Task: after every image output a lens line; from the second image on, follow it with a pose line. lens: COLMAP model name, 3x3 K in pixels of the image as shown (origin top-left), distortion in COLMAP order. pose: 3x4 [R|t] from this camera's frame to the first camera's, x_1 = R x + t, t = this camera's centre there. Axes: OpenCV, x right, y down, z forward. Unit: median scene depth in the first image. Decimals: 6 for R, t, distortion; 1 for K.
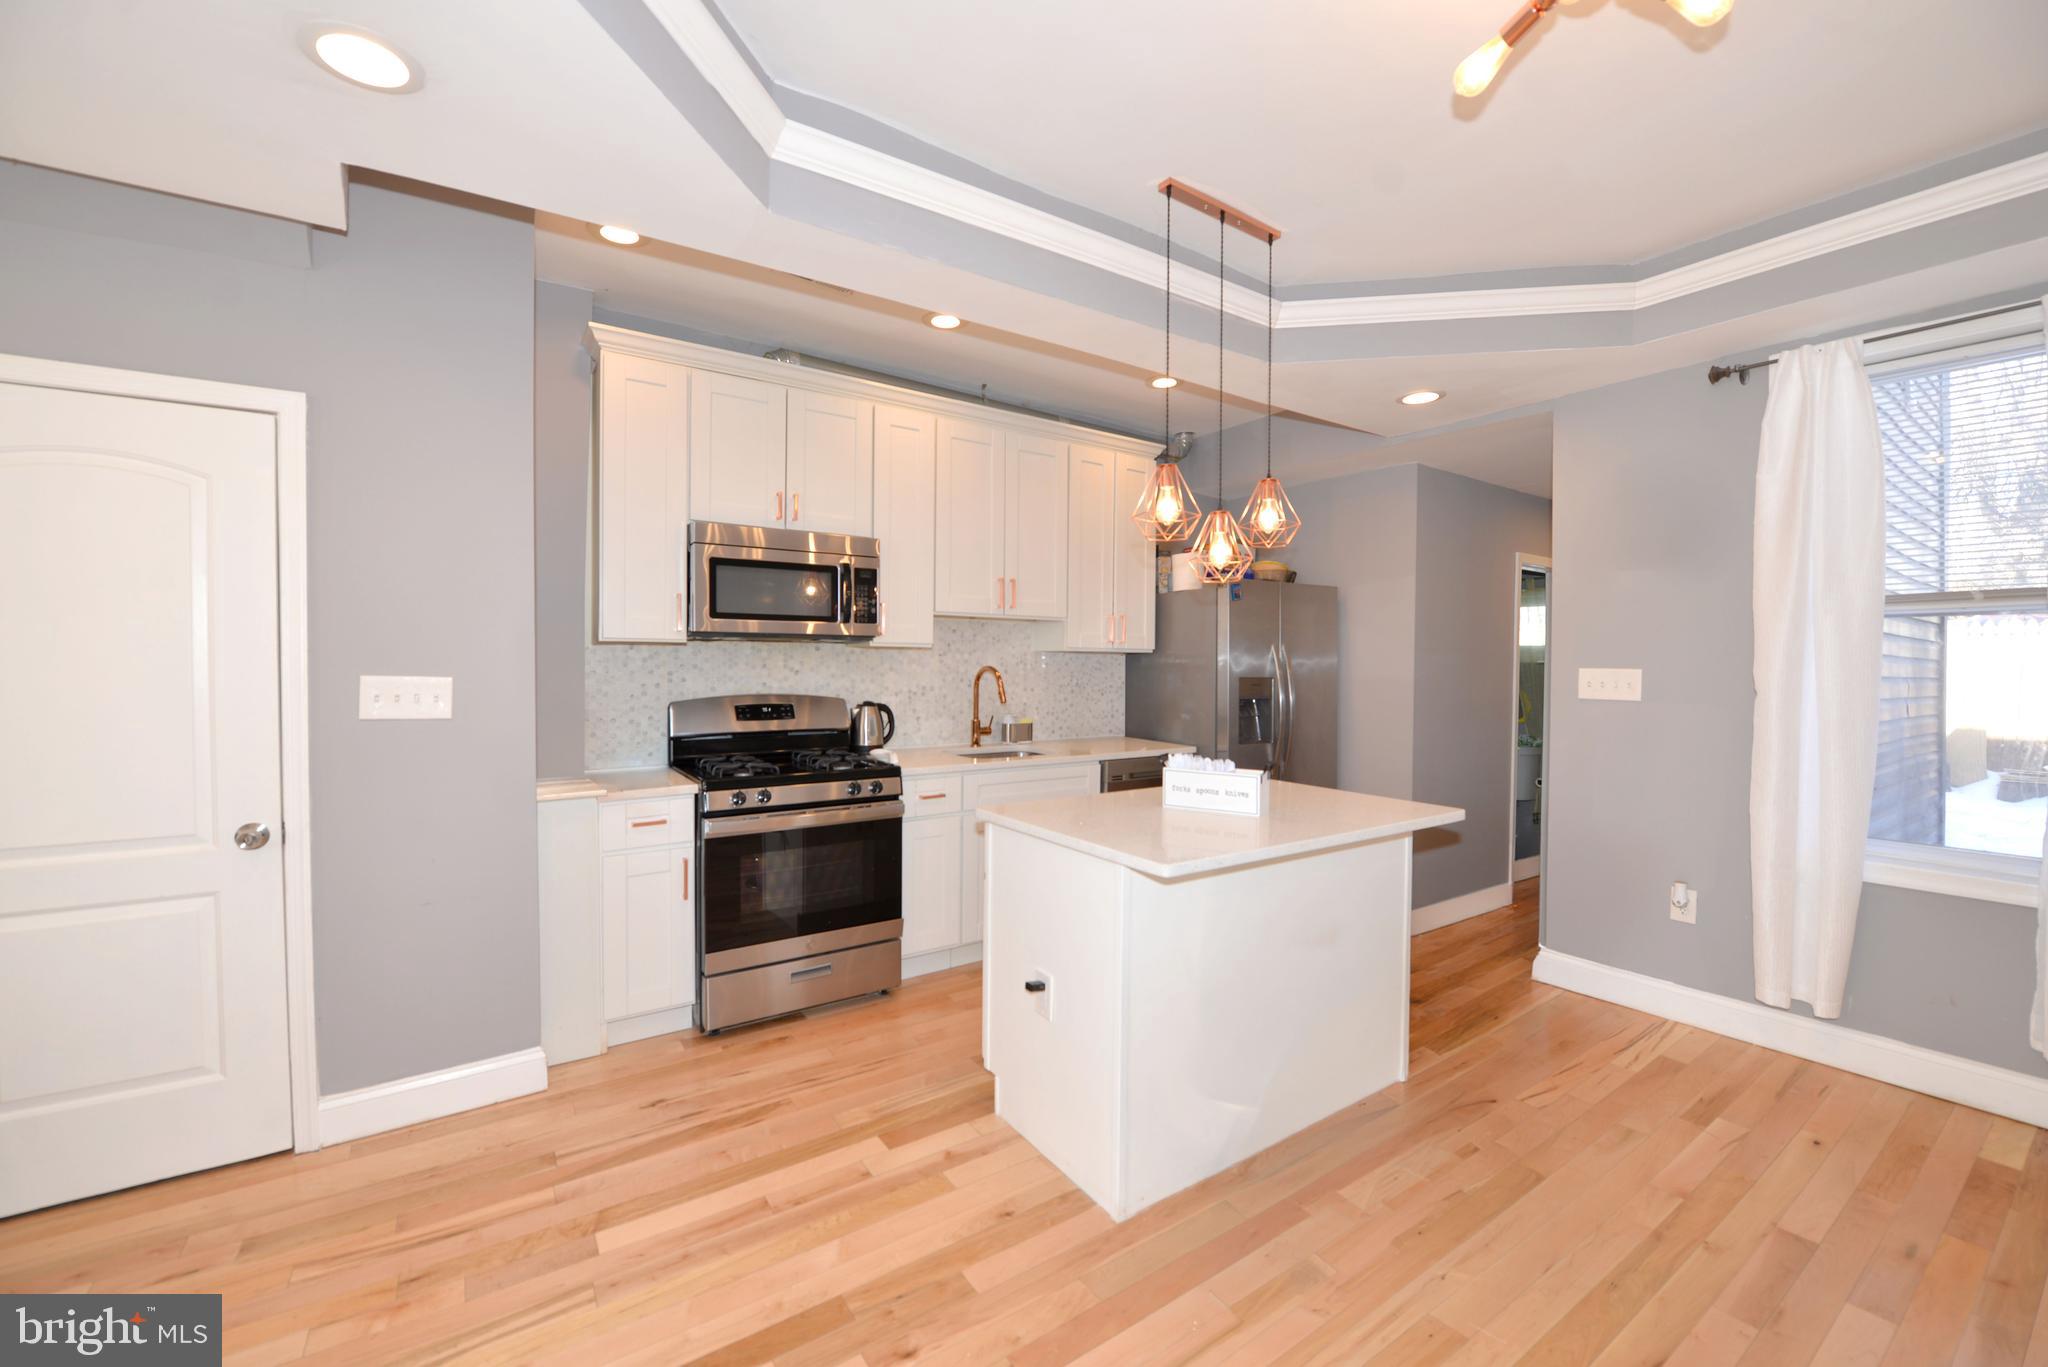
lens RADIAL K [[822.0, 0, 1023.3], [0, 822.0, 675.6], [0, 0, 1]] dist [-0.000546, -0.000025]
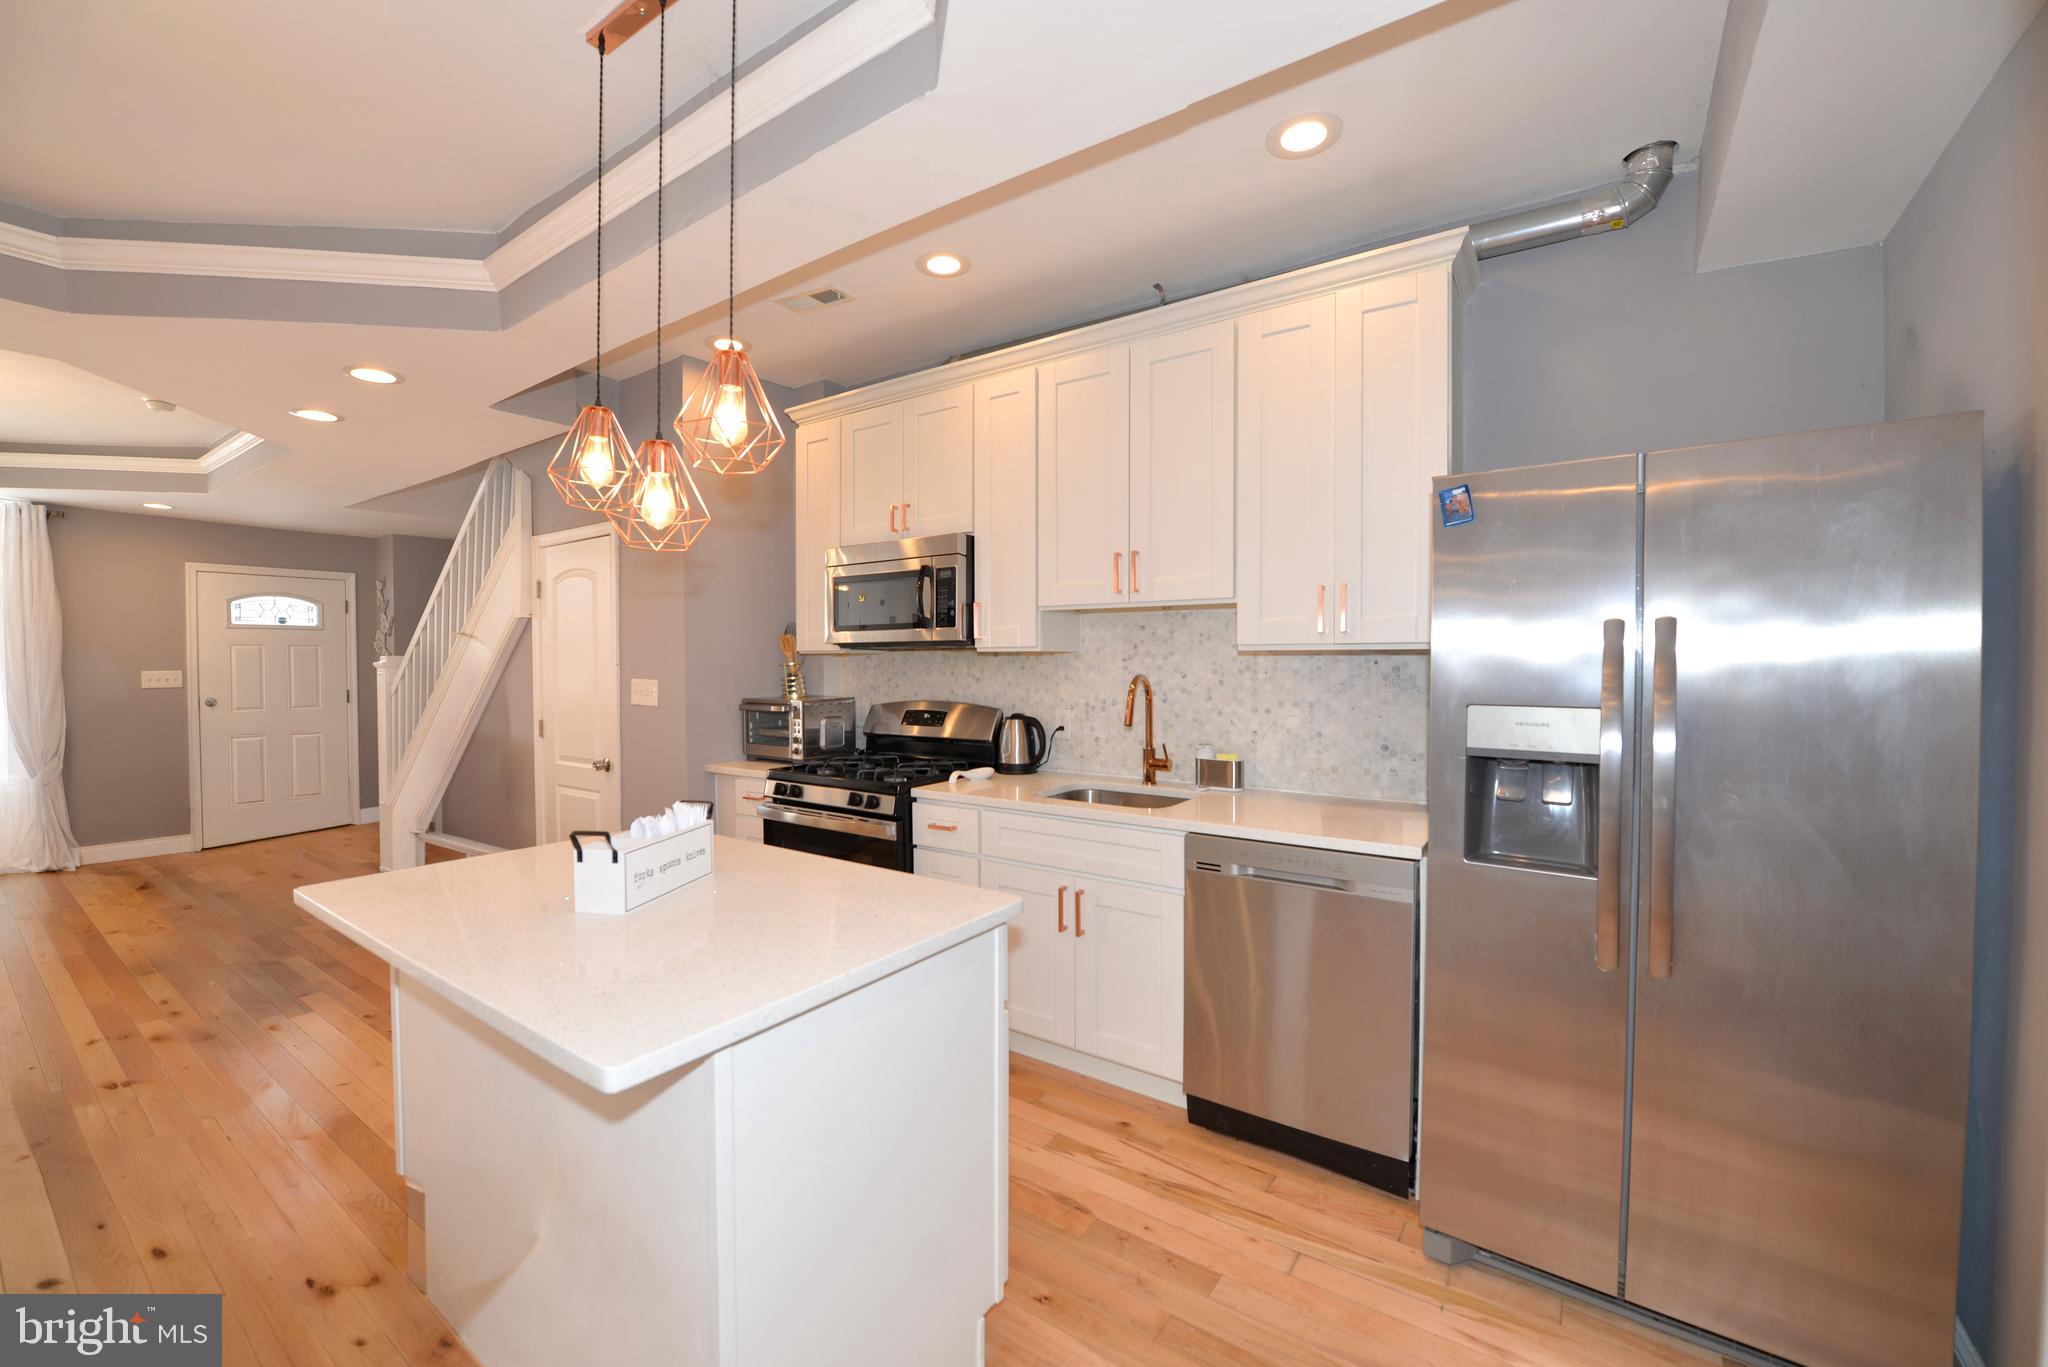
lens RADIAL K [[822.0, 0, 1022.8], [0, 822.0, 682.4], [0, 0, 1]] dist [-0.000546, -0.000025]
pose [[0.351644, 0.013528, -0.936036, 0.634889], [-0.011956, 0.999879, 0.009959, -0.011099], [0.936057, 0.007689, 0.351764, 0.686766]]
